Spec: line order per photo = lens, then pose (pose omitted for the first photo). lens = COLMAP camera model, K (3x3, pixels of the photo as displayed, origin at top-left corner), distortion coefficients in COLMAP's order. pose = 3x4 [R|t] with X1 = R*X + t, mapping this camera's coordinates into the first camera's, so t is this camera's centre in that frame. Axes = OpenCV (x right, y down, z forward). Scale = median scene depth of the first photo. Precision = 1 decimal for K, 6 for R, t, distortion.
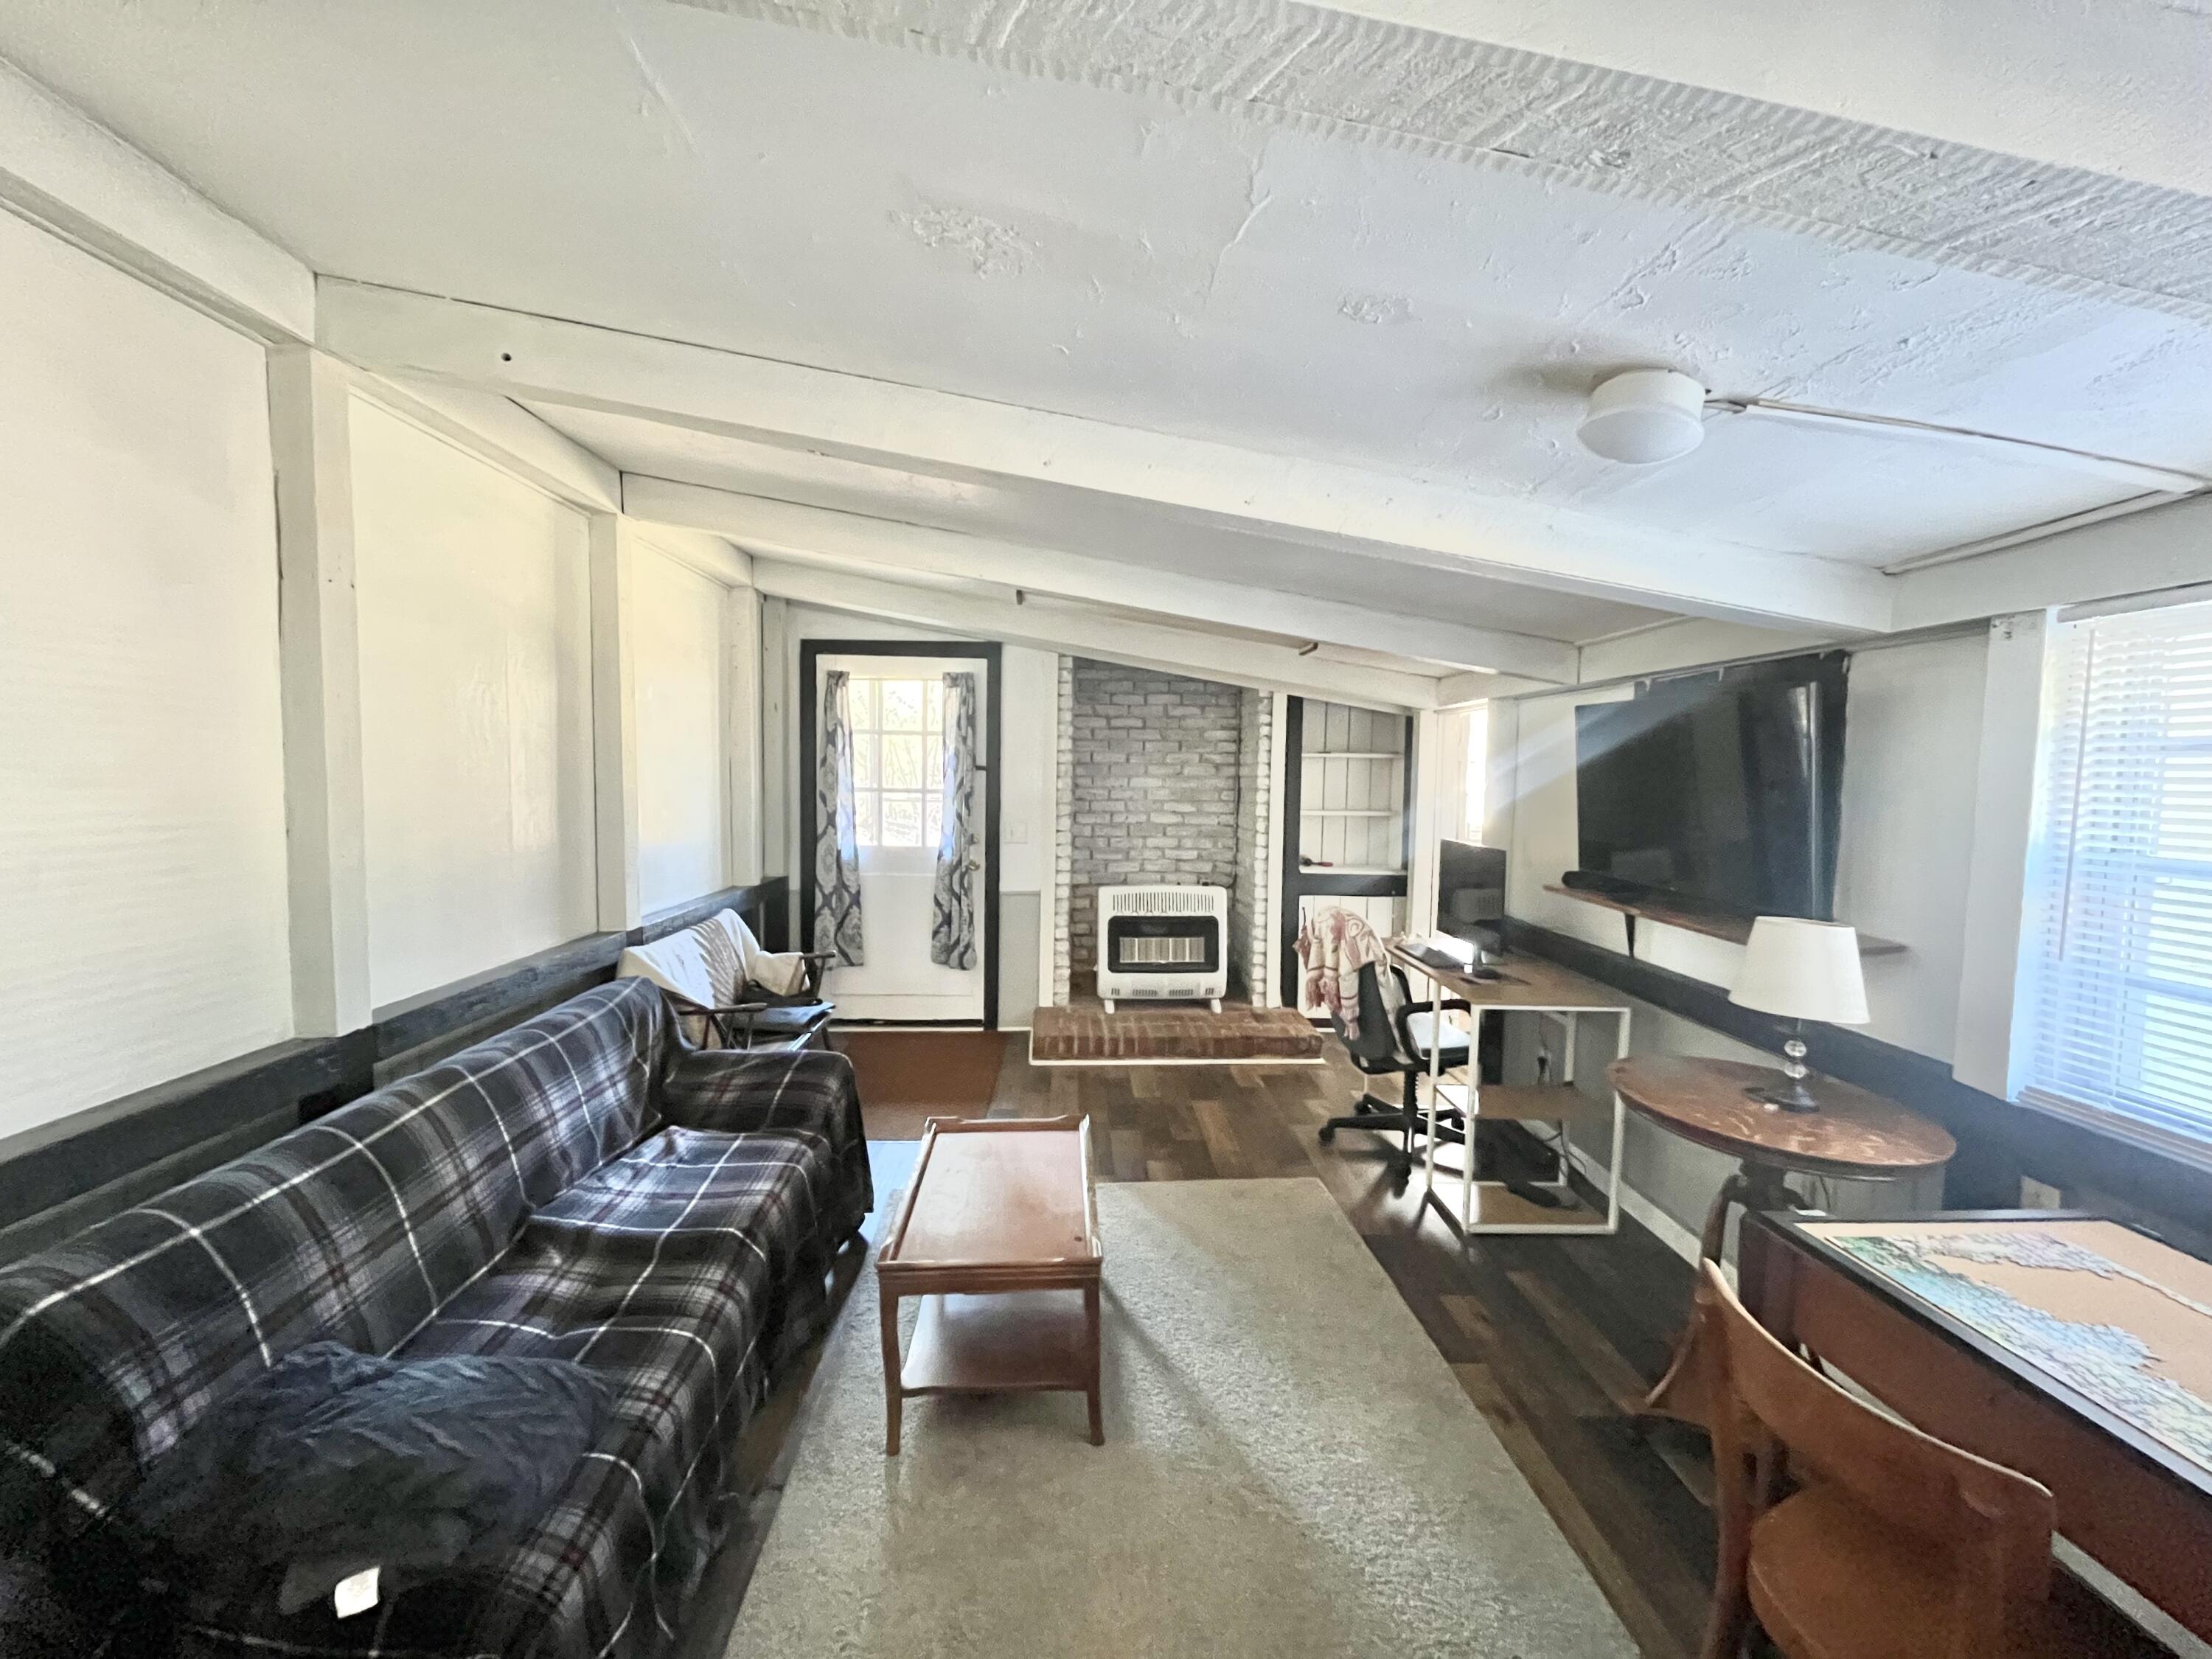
lens RADIAL K [[886.7, 0, 1101.4], [0, 886.7, 826.7], [0, 0, 1]] dist [0.000076, -0.001074]
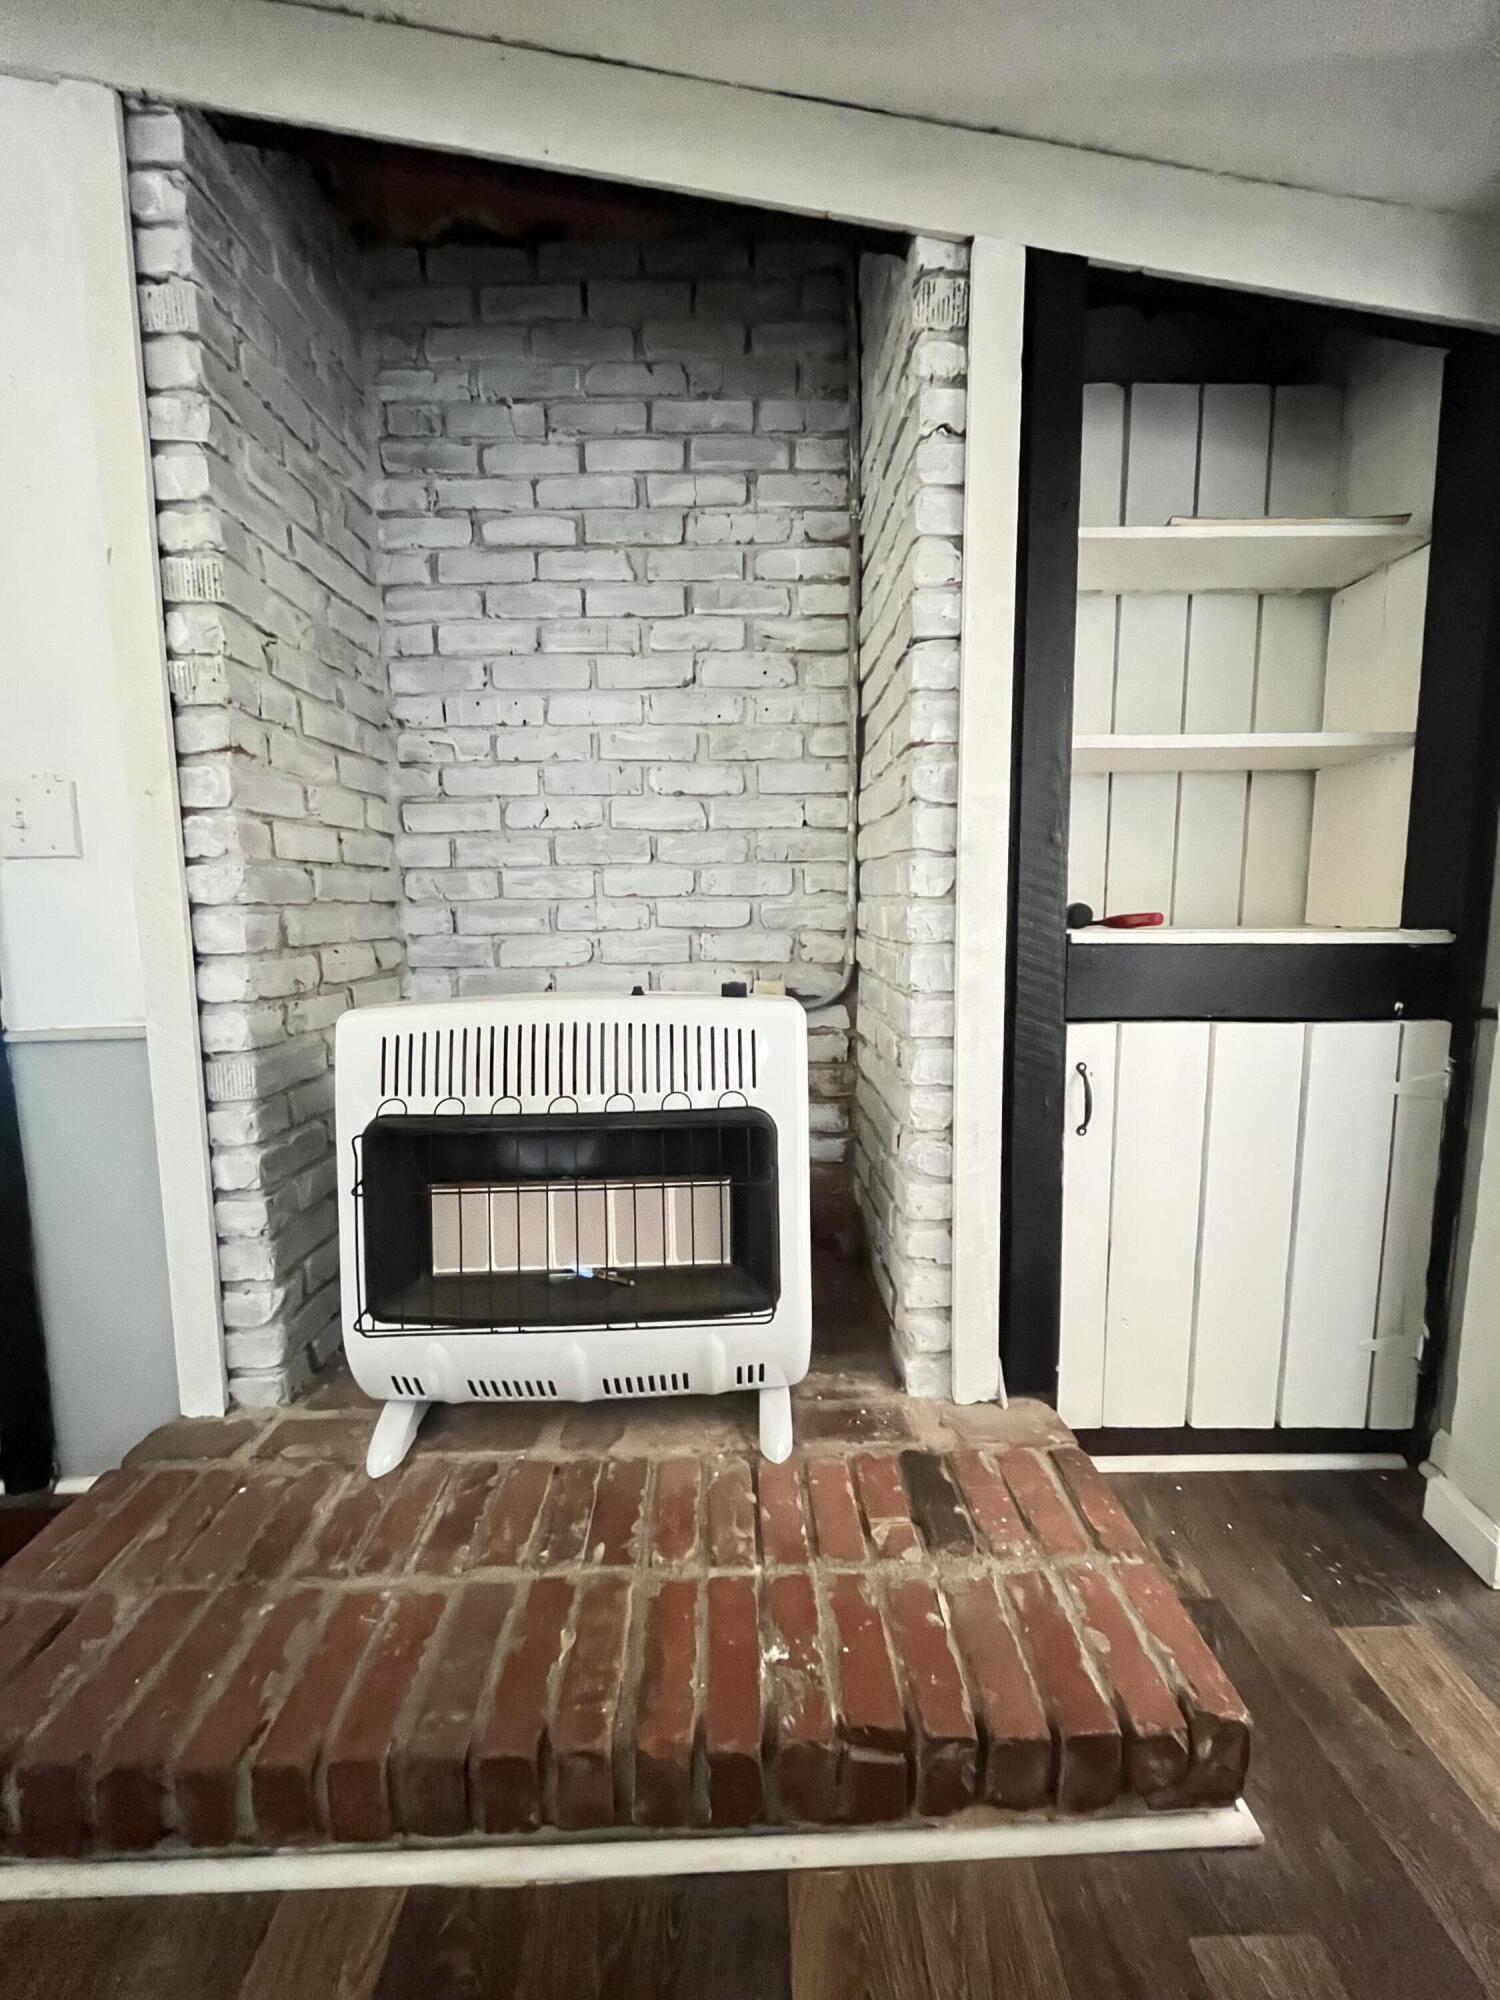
lens RADIAL K [[801.7, 0, 753.7], [0, 801.7, 995.3], [0, 0, 1]] dist [0.000076, -0.001074]
pose [[0.999527, -0.021262, -0.022199, 0.125151], [0.022411, 0.998351, 0.052845, 0.050993], [0.021039, -0.053318, 0.998356, 0.719346]]
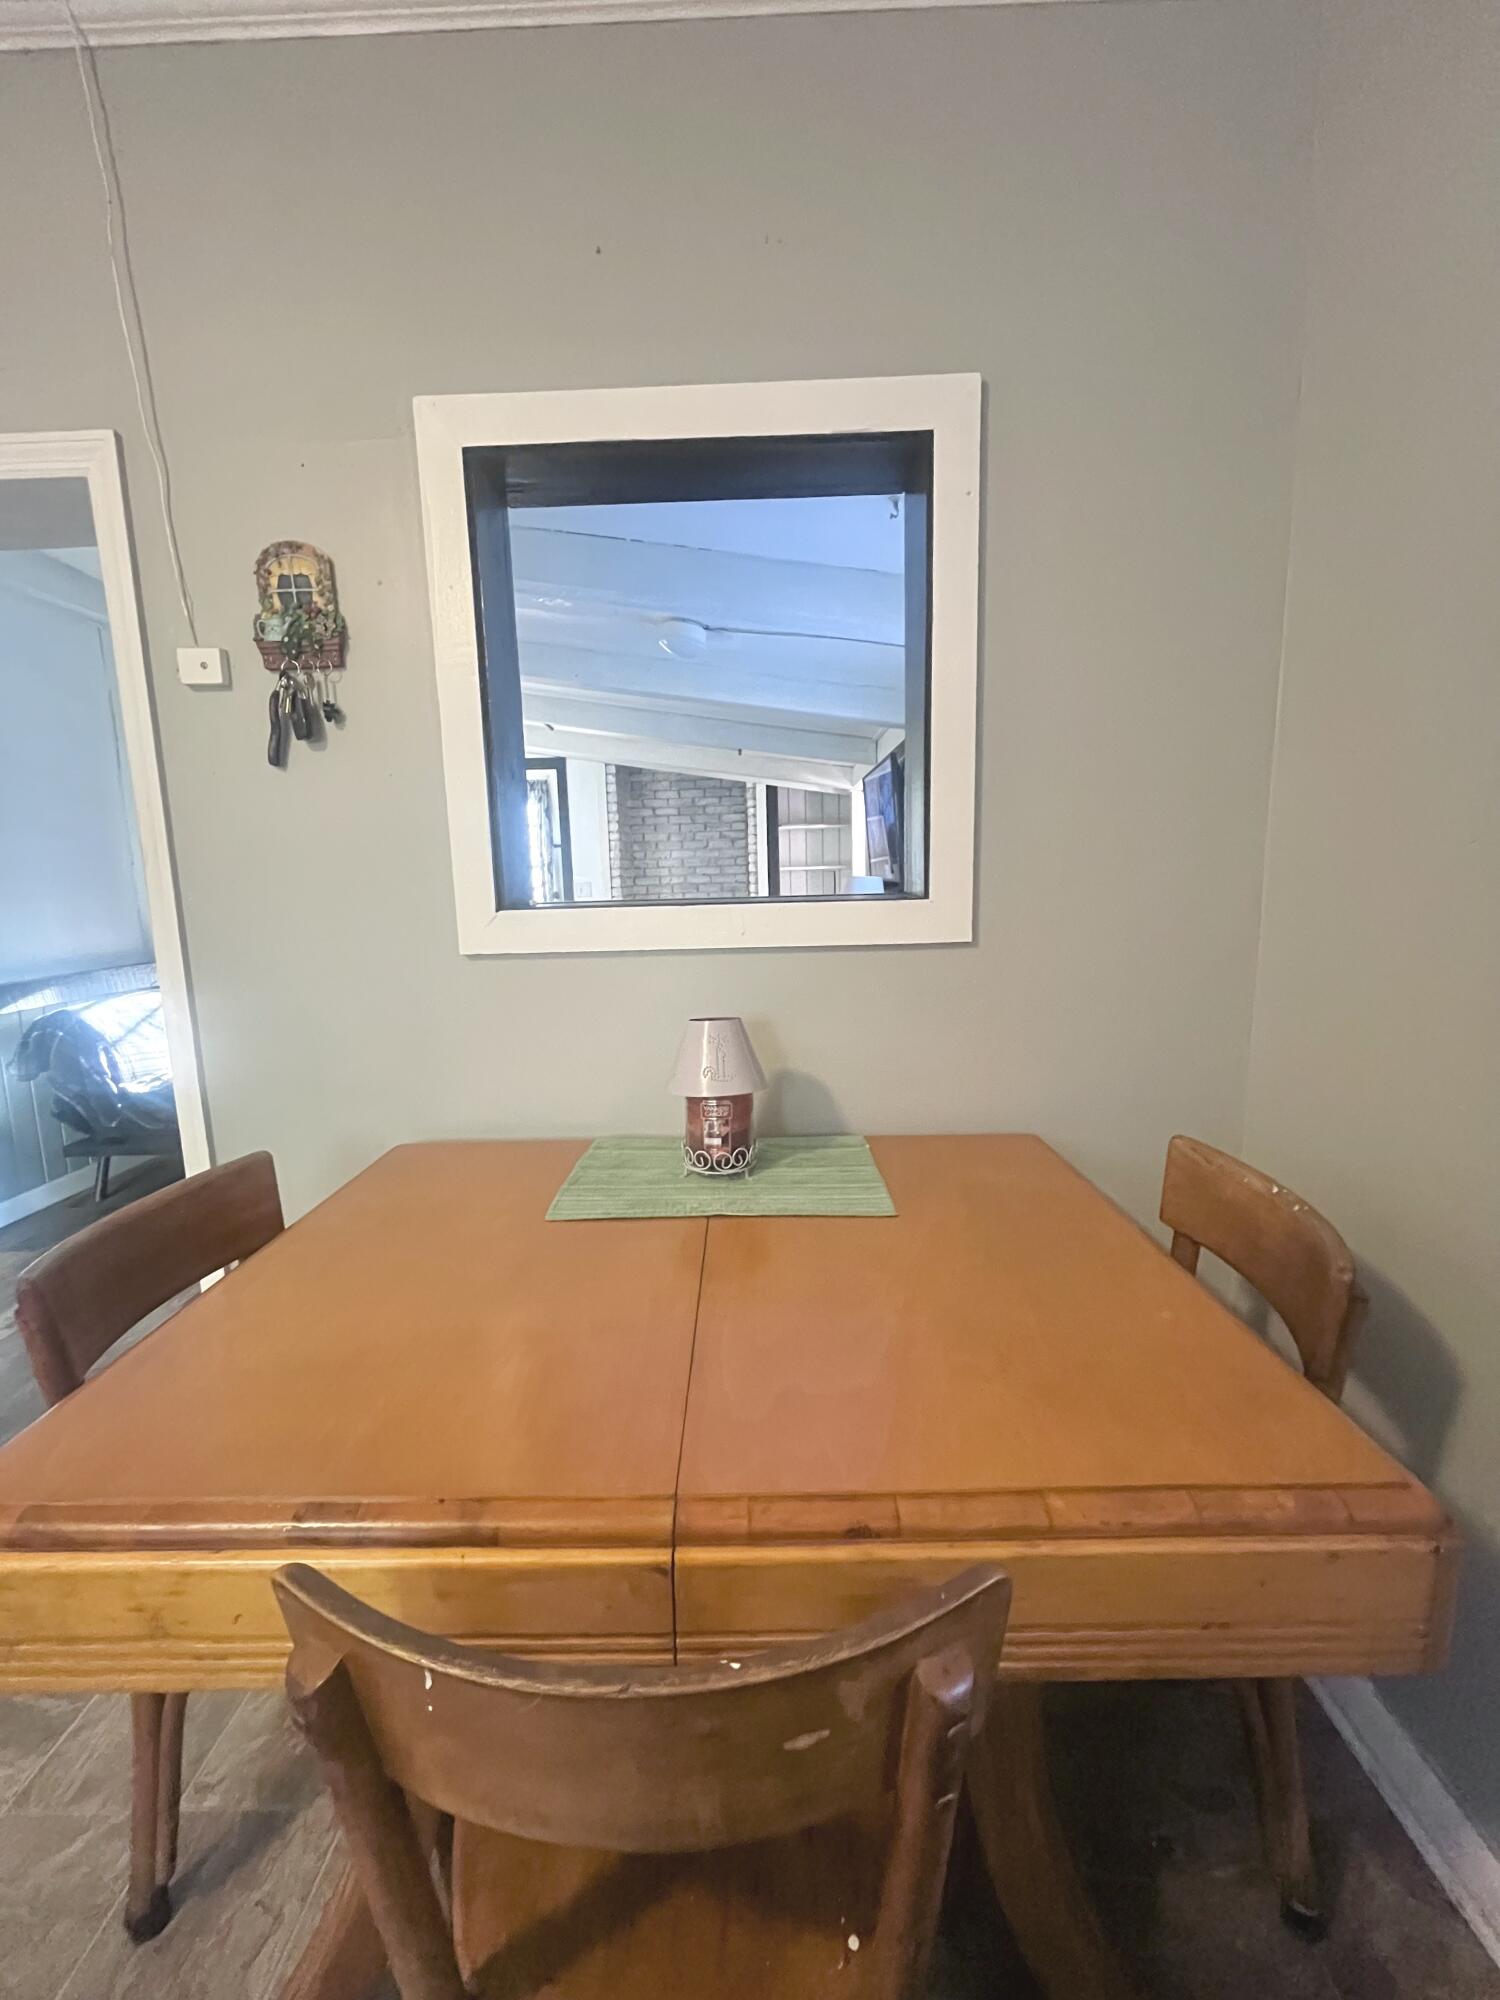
lens RADIAL K [[801.7, 0, 749.6], [0, 801.7, 1000.2], [0, 0, 1]] dist [0.000076, -0.001074]
pose [[0.998170, -0.033380, -0.050423, 0.226514], [0.037623, 0.995612, 0.085684, 0.081150], [0.047342, -0.087425, 0.995046, -0.304077]]
